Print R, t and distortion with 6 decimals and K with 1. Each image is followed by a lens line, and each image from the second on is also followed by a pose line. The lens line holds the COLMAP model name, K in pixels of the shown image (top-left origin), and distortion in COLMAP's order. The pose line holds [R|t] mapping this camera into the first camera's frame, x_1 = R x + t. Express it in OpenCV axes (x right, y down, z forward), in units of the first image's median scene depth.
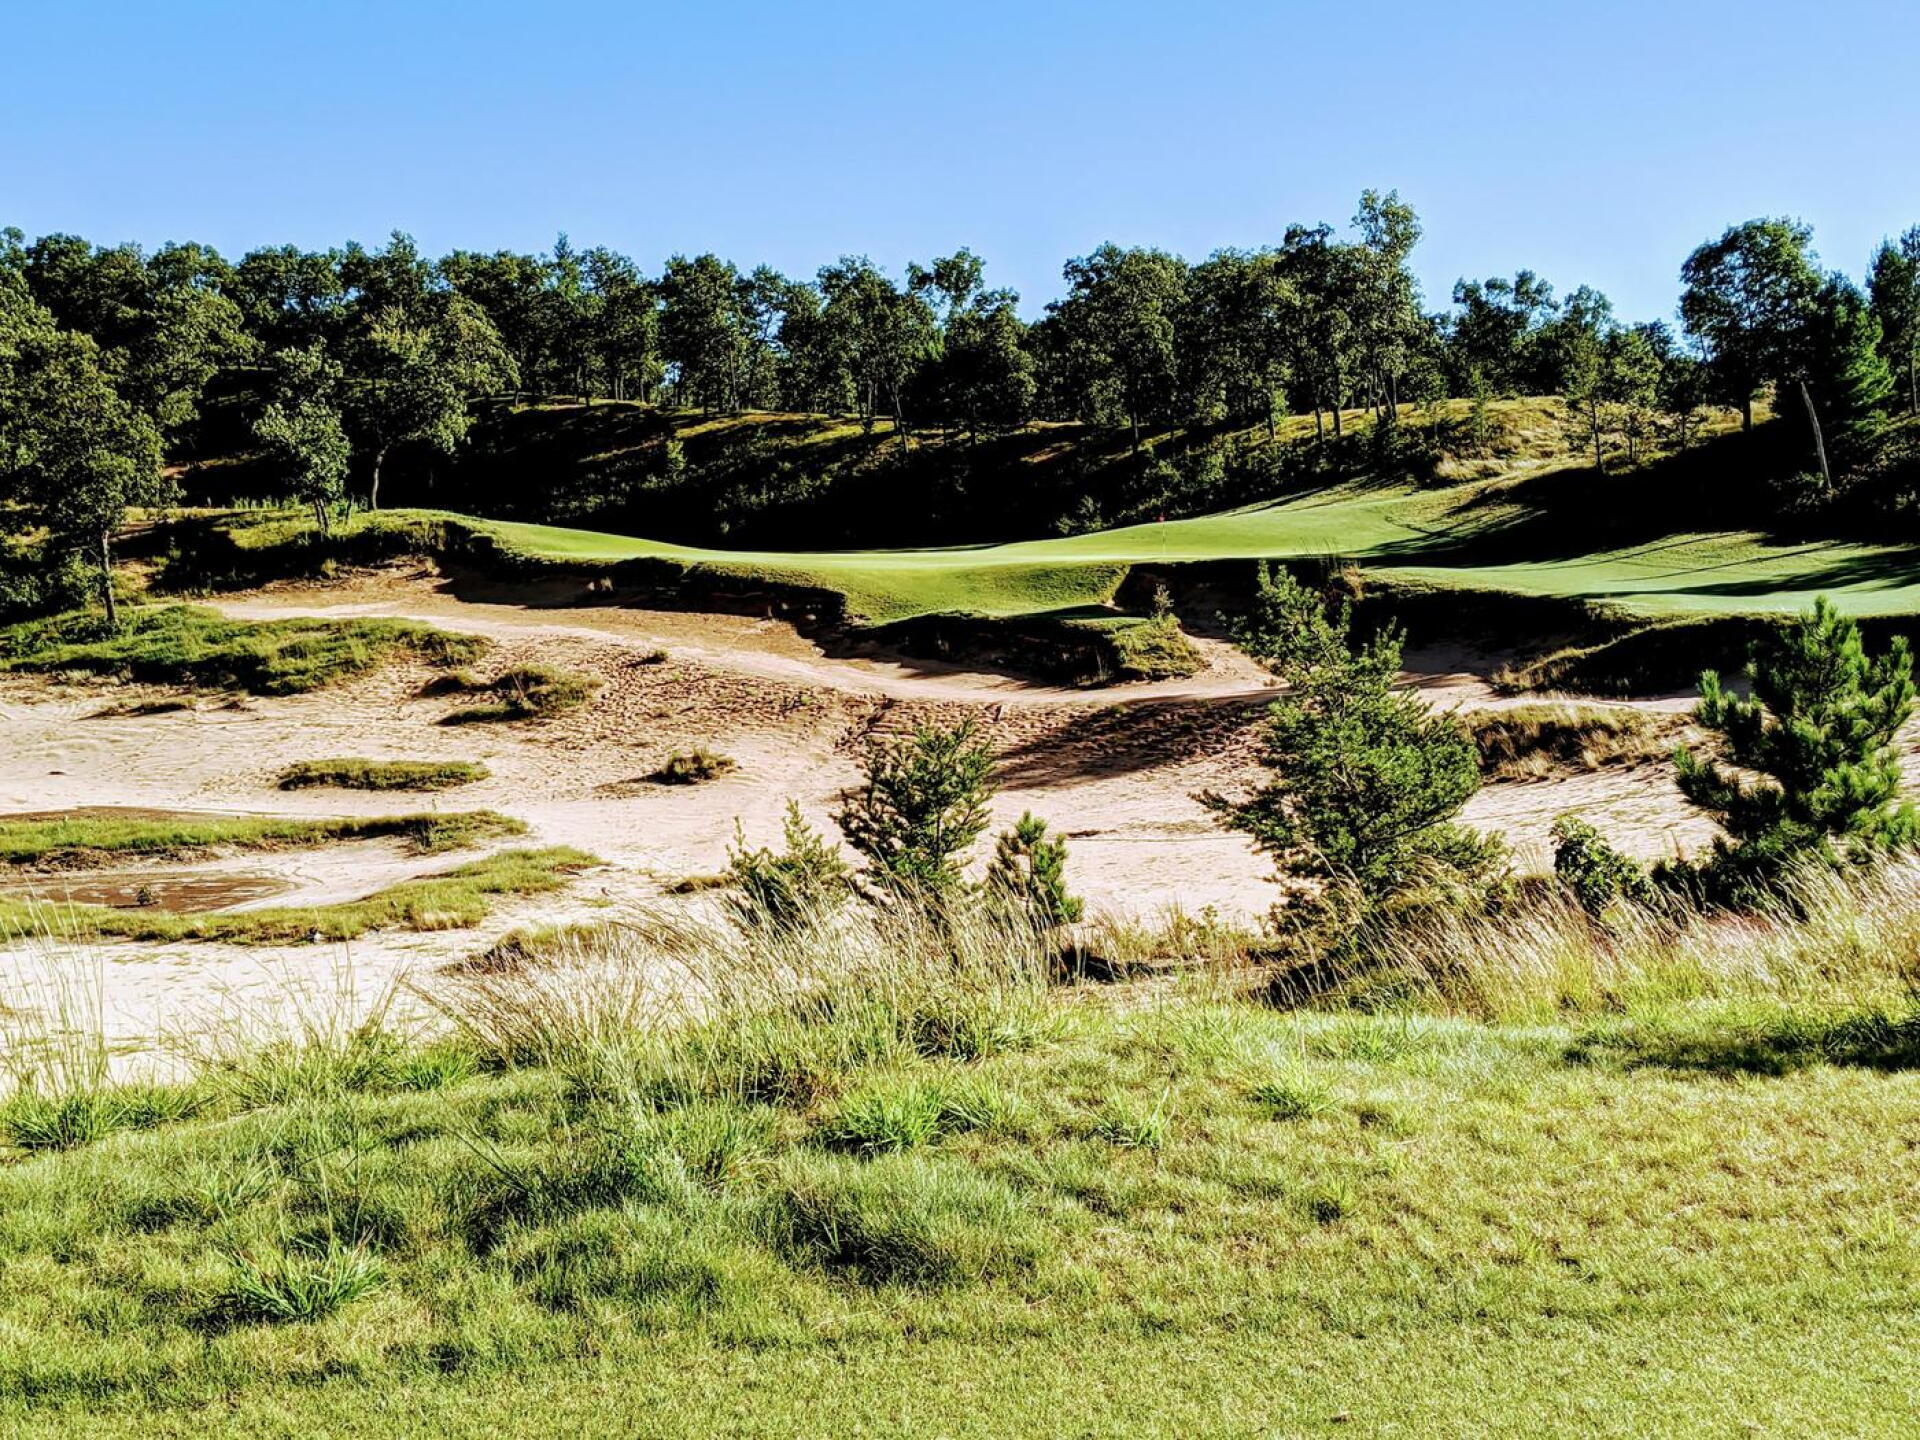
lens RADIAL K [[2135.0, 0, 960.0], [0, 2135.0, 720.0], [0, 0, 1]] dist [0.149478, -0.374347]
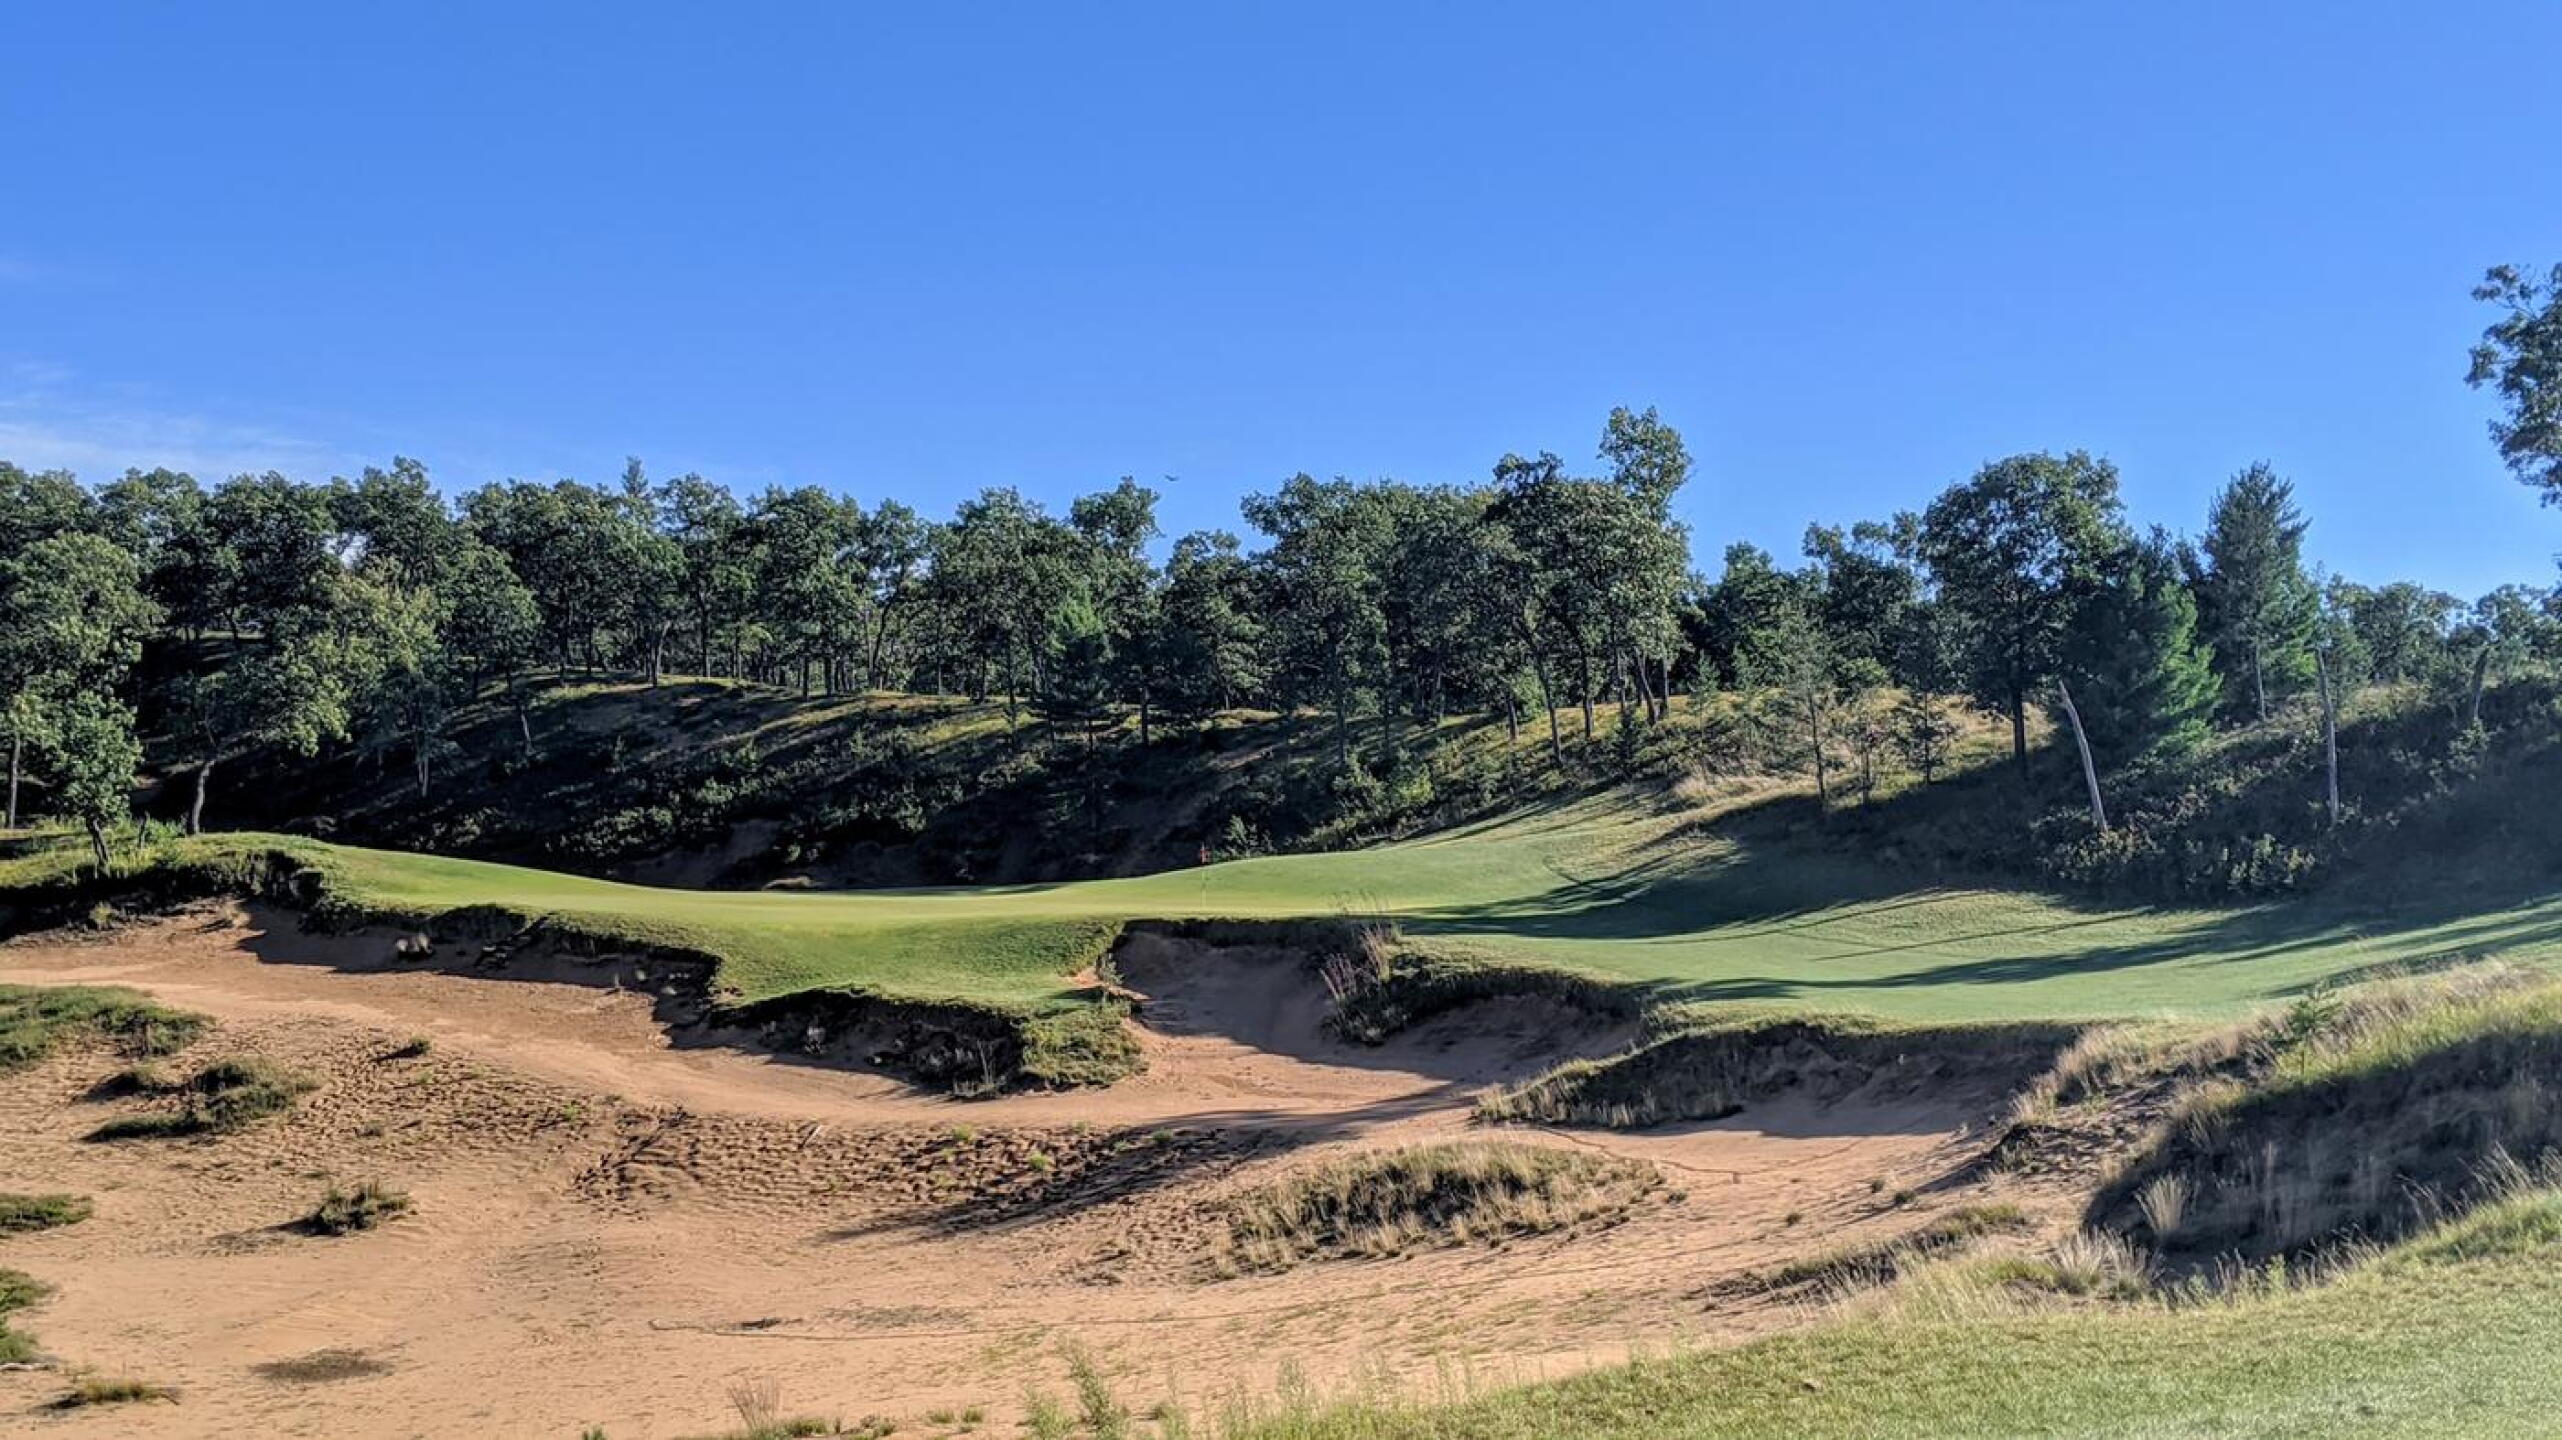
lens RADIAL K [[2939.4, 0, 1281.0], [0, 2939.4, 720.0], [0, 0, 1]] dist [0.282282, -0.798392]
pose [[0.996151, 0.007182, -0.087360, 0.202399], [-0.018173, 0.991904, -0.125681, -0.014914], [0.085750, 0.126785, 0.988217, 0.012837]]
